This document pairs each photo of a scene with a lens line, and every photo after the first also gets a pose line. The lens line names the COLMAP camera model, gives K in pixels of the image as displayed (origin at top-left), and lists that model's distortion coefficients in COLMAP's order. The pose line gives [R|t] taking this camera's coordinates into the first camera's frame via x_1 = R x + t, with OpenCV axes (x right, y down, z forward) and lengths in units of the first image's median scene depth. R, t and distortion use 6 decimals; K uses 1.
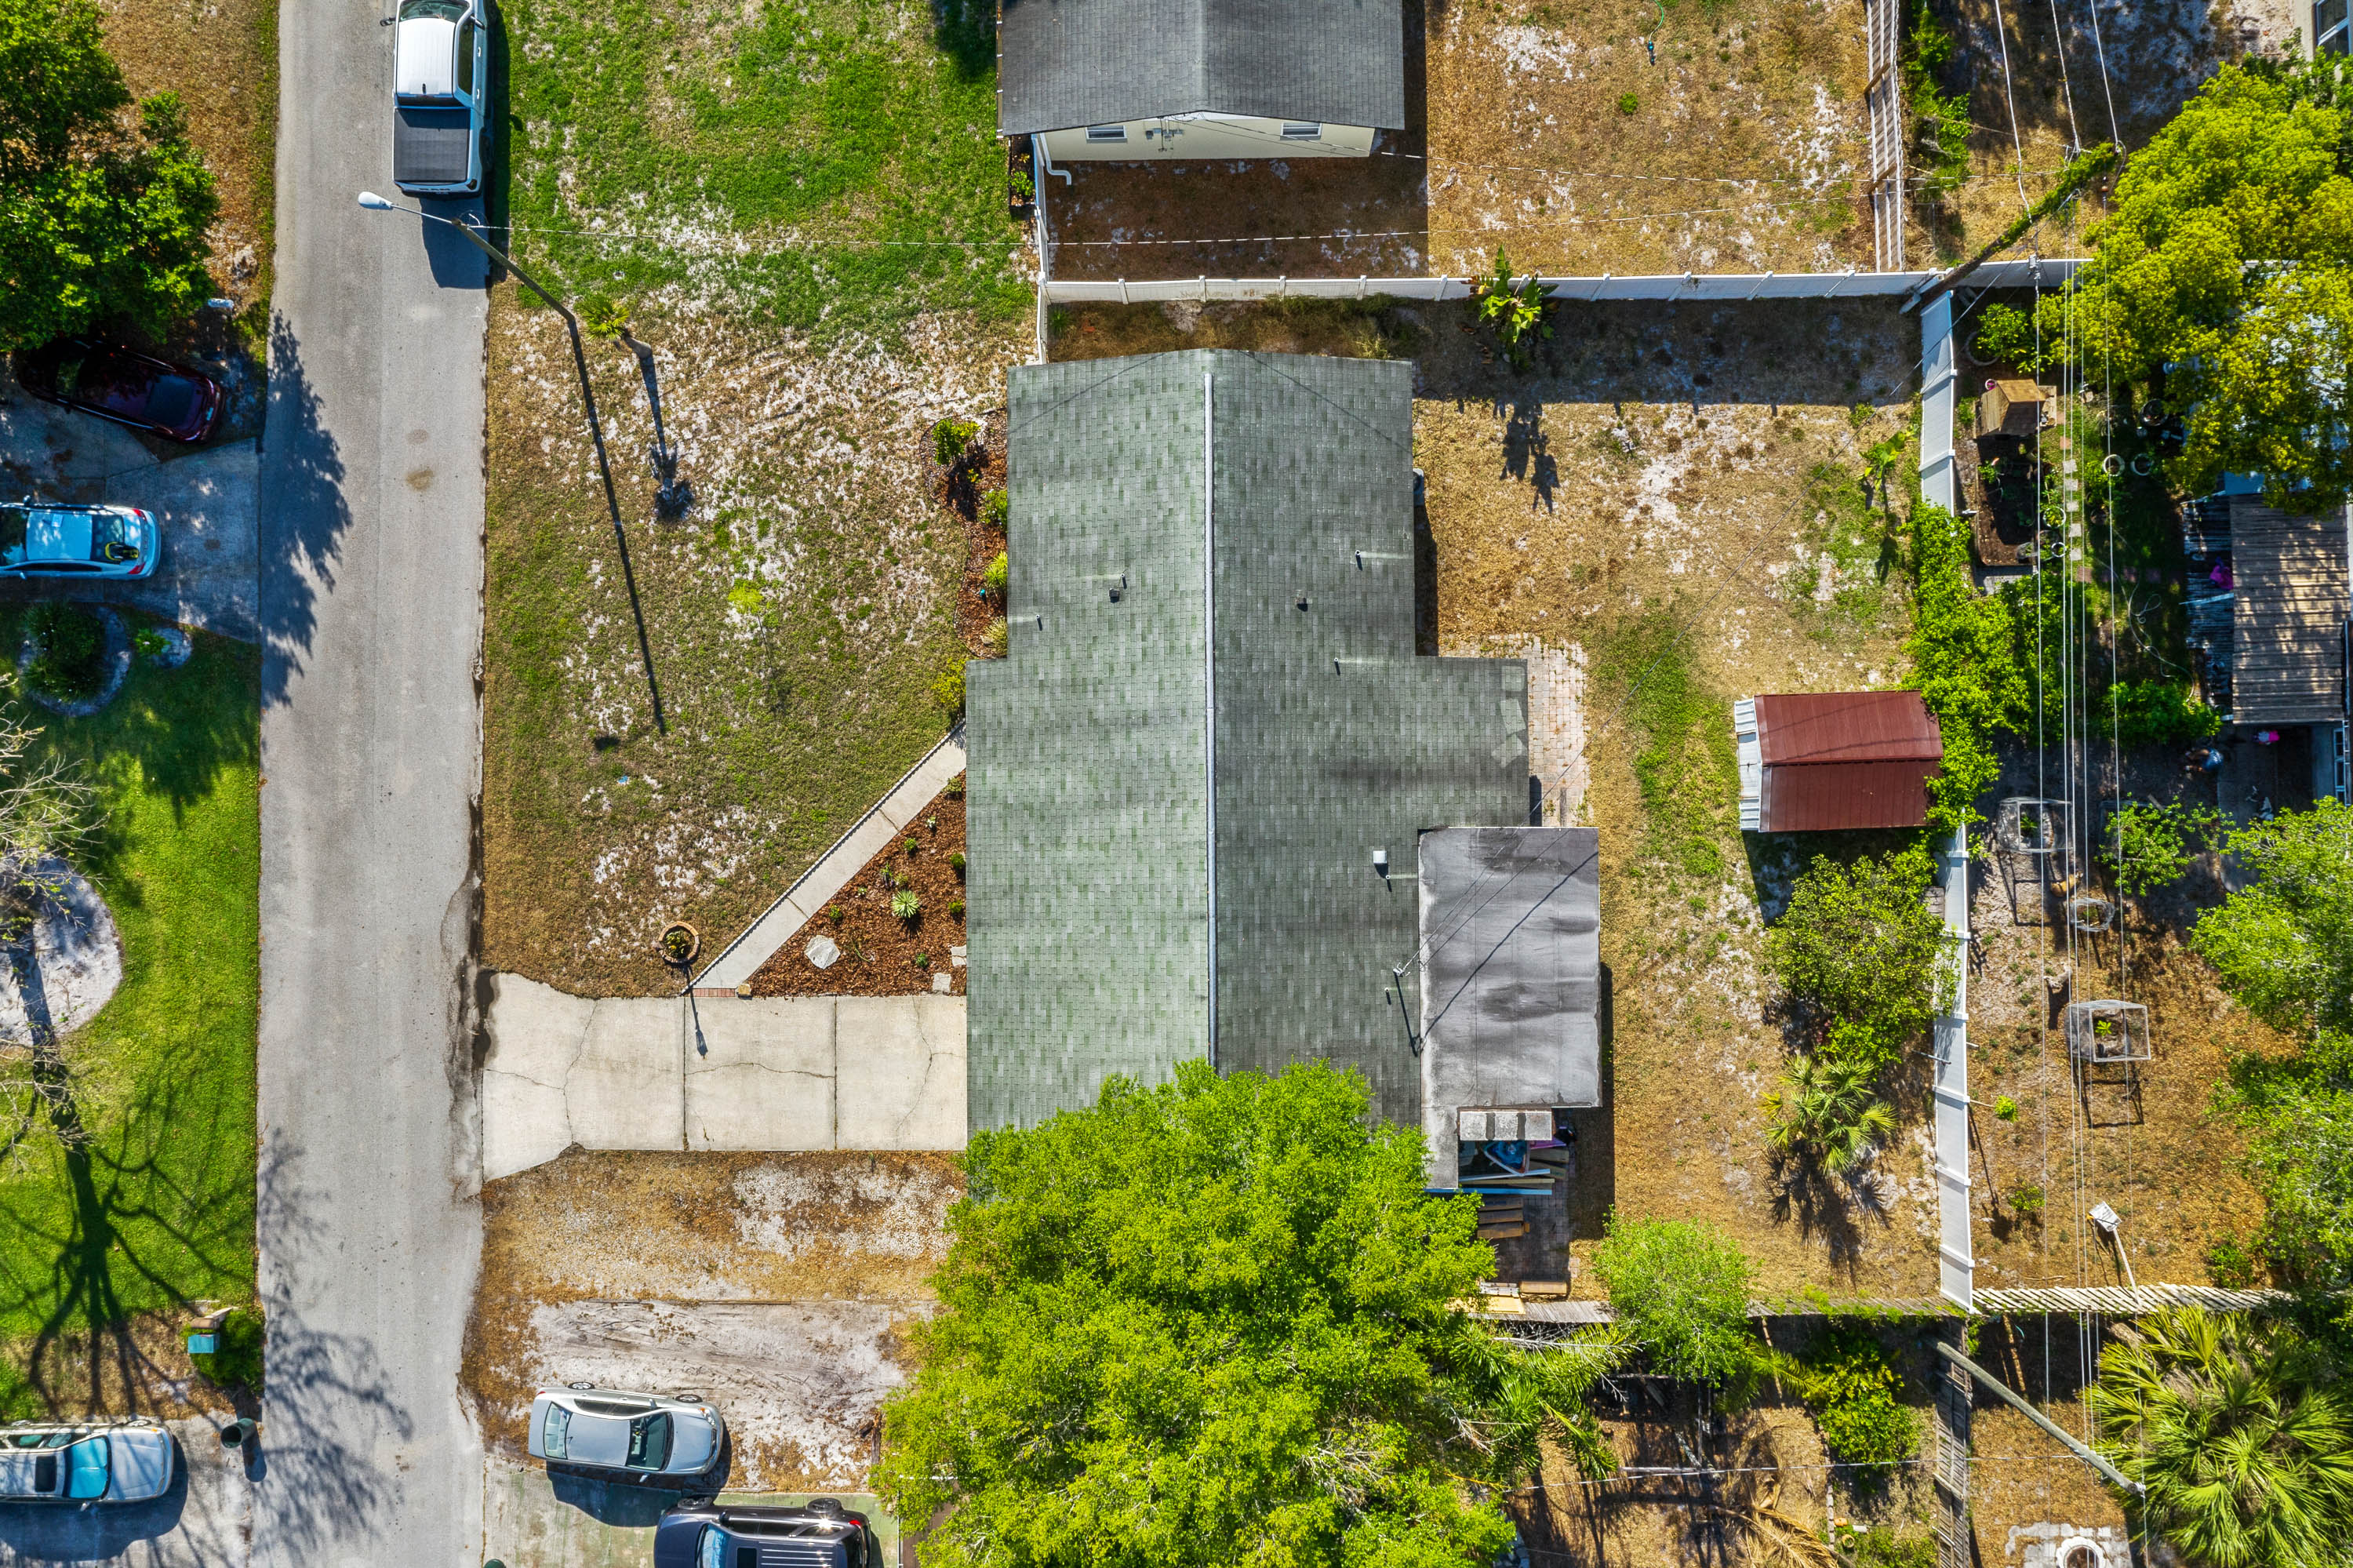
lens RADIAL K [[1889.1, 0, 1176.5], [0, 1889.1, 784.0], [0, 0, 1]] dist [-0.009743, -0.001815]
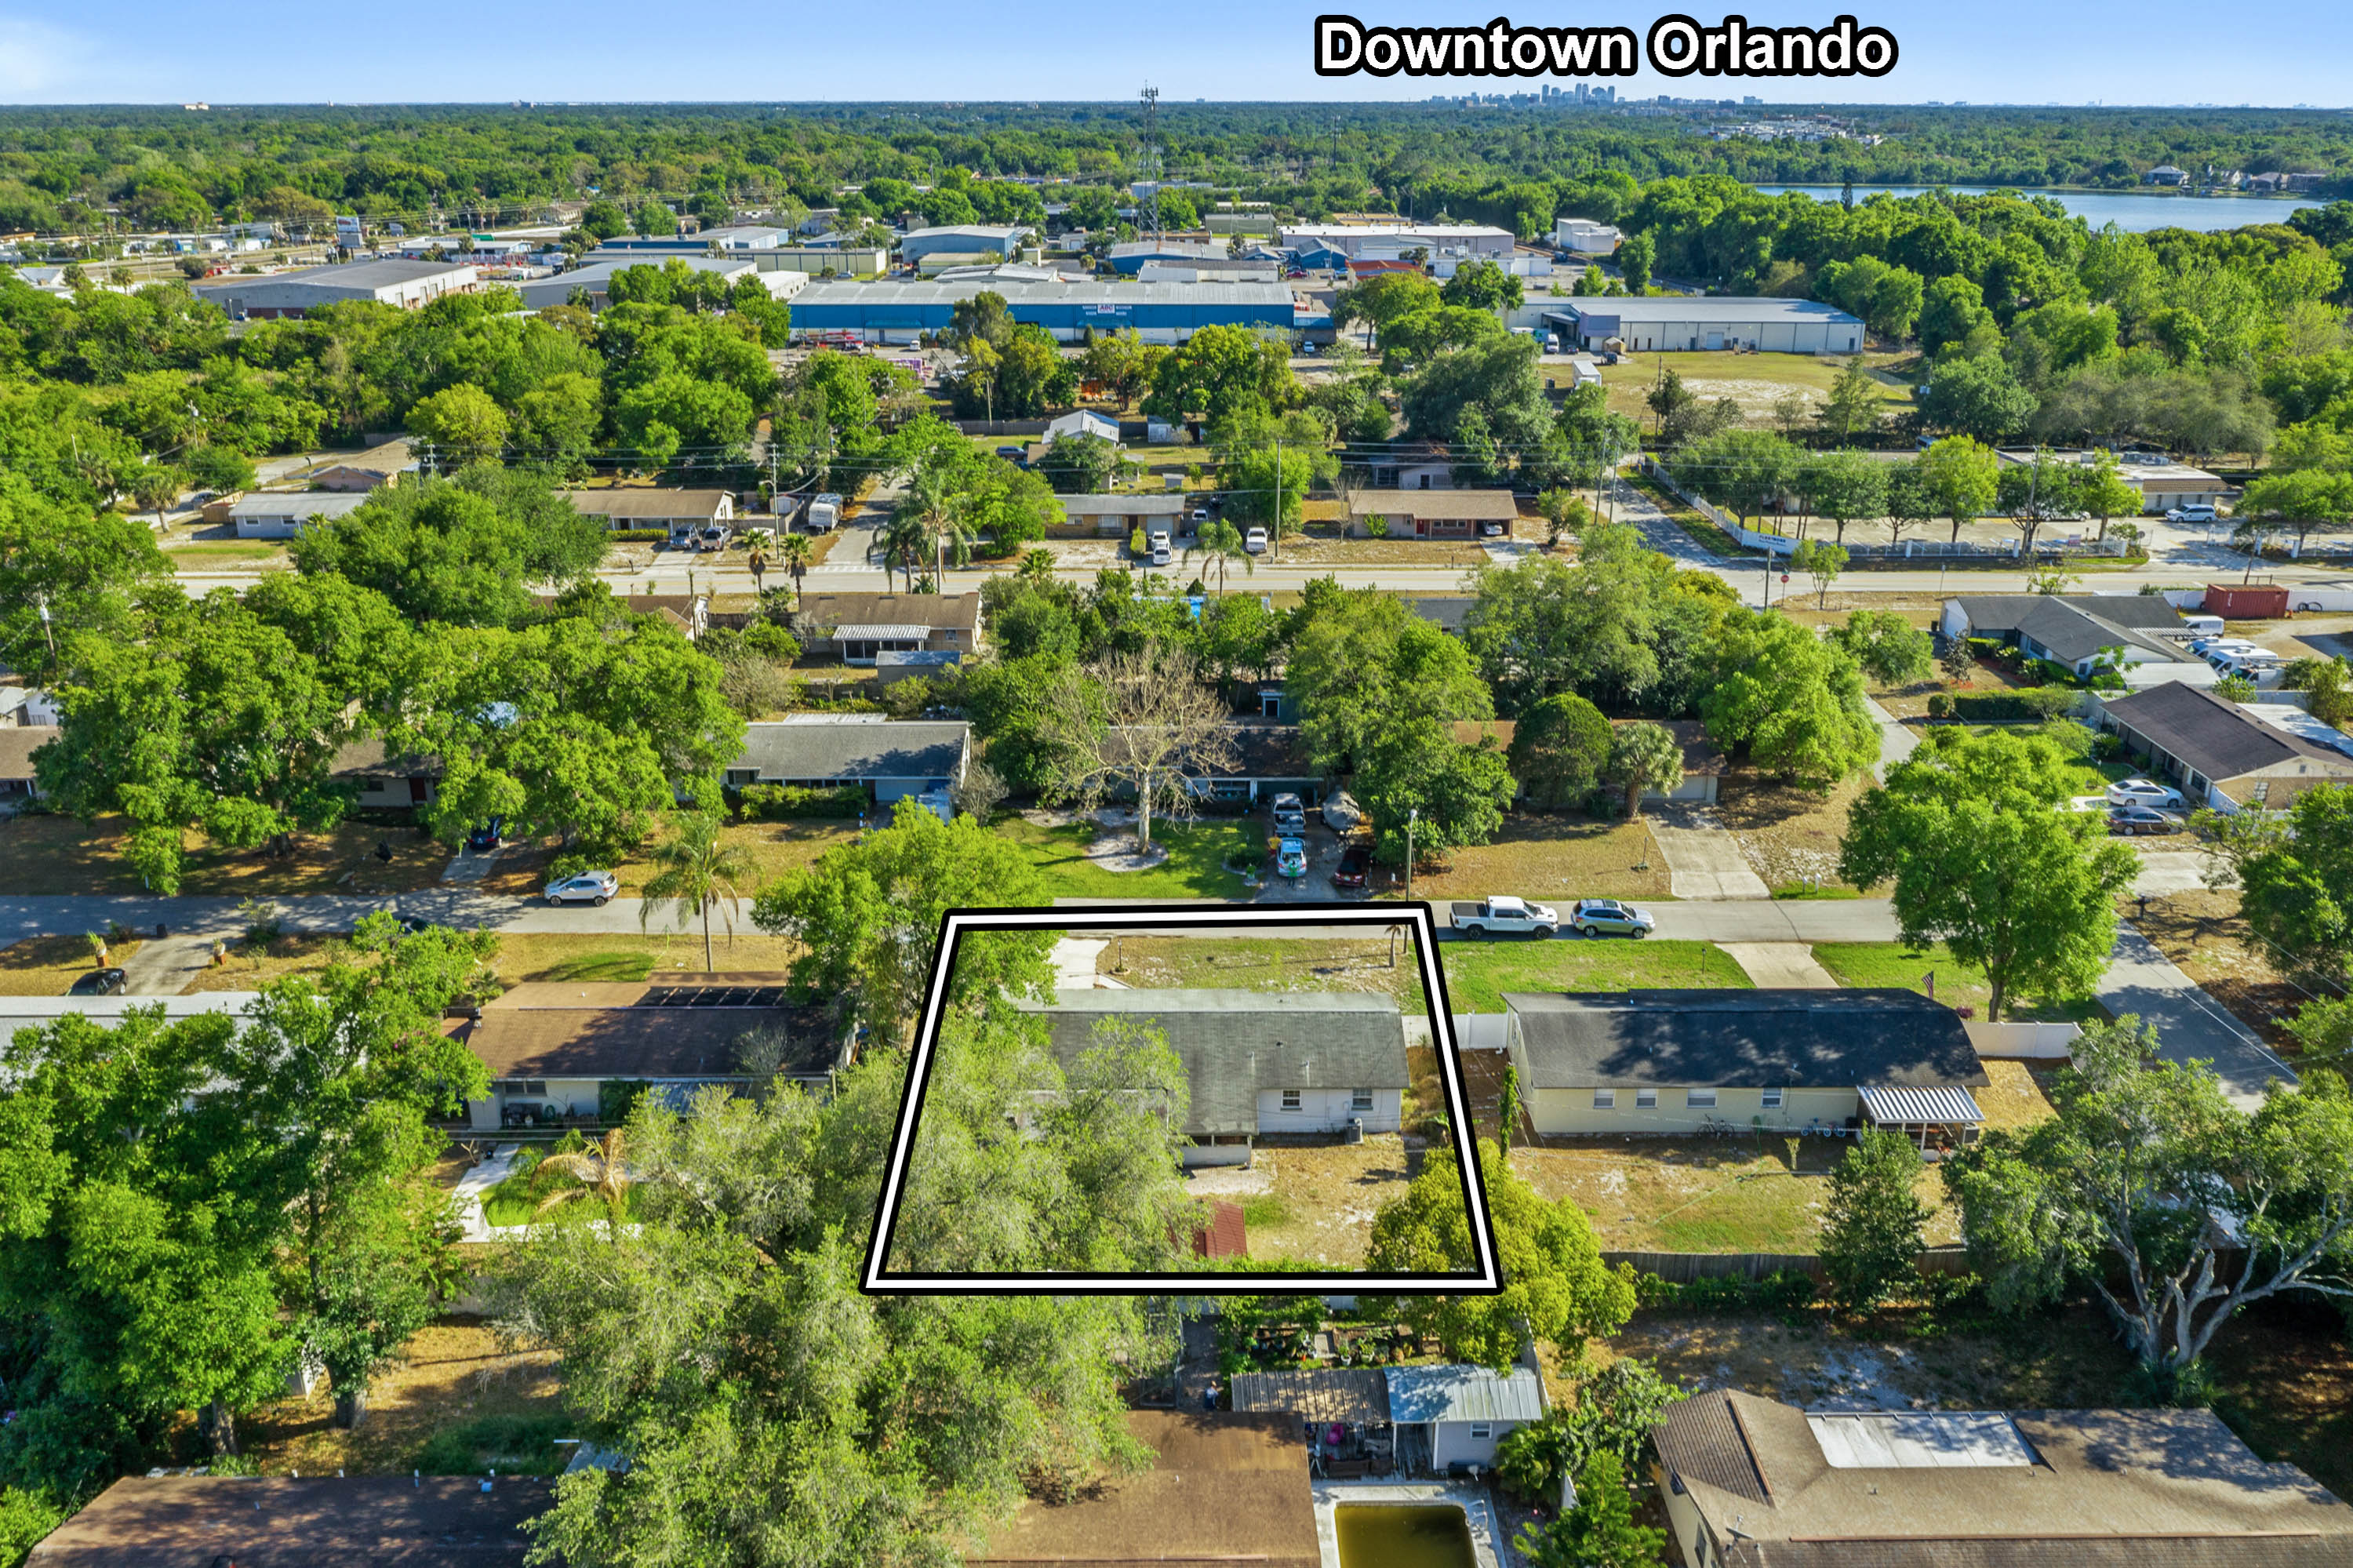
lens RADIAL K [[1889.1, 0, 1176.5], [0, 1889.1, 784.0], [0, 0, 1]] dist [-0.009743, -0.001815]
pose [[-0.008856, 0.356673, -0.934187, 1.687745], [-0.999521, 0.024559, 0.018852, -0.027983], [0.029667, 0.933906, 0.356285, 0.024381]]
